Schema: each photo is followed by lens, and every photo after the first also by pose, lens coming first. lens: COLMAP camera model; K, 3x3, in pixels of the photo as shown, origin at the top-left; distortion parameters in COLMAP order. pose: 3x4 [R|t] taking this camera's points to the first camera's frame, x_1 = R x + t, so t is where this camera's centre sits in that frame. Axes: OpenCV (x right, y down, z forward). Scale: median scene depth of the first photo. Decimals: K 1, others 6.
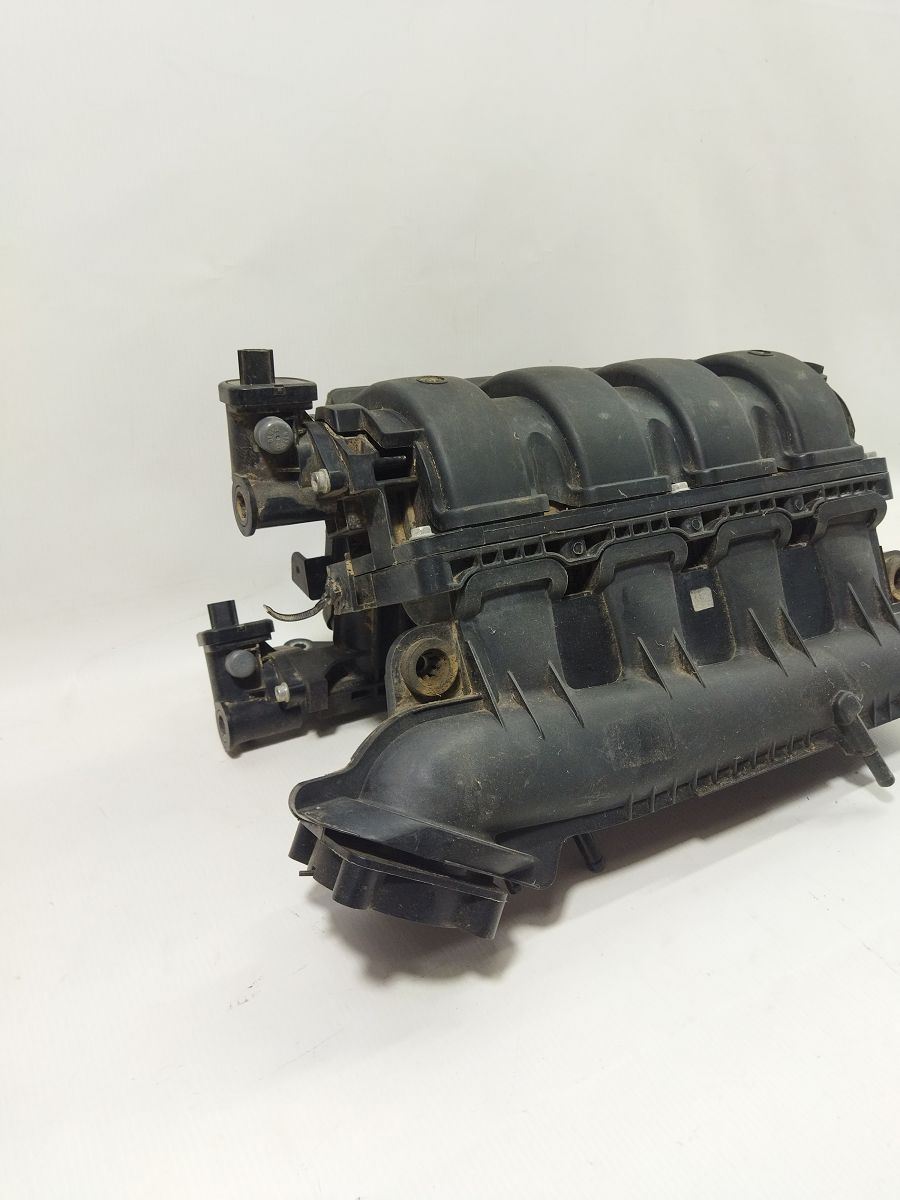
lens RADIAL K [[922.2, 0, 449.2], [0, 922.2, 598.5], [0, 0, 1]] dist [0.053701, -0.106562]
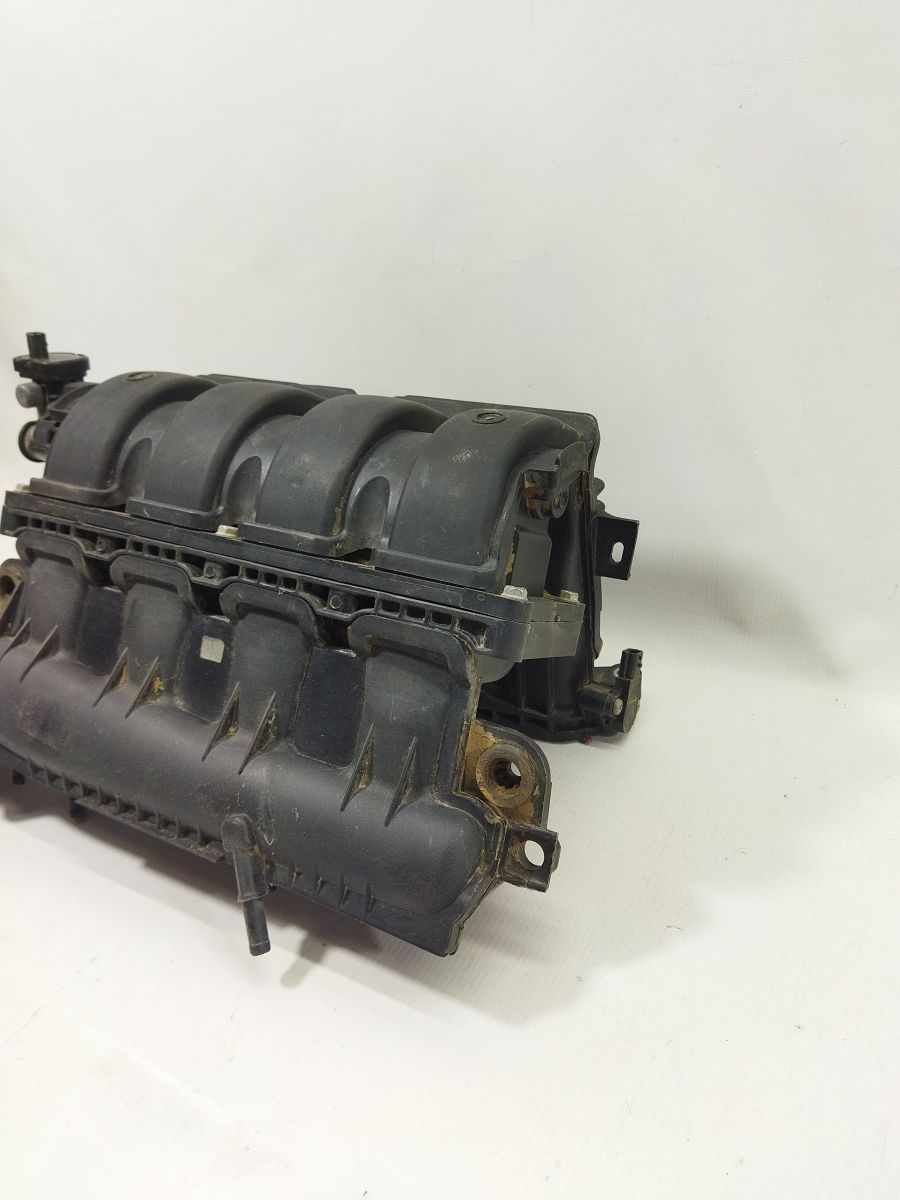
lens RADIAL K [[922.2, 0, 449.5], [0, 922.2, 601.6], [0, 0, 1]] dist [0.053701, -0.106562]
pose [[0.491404, 0.352032, -0.796615, 1.204280], [-0.301788, 0.926828, 0.223412, -0.351637], [0.816973, 0.130624, 0.561687, 0.700847]]
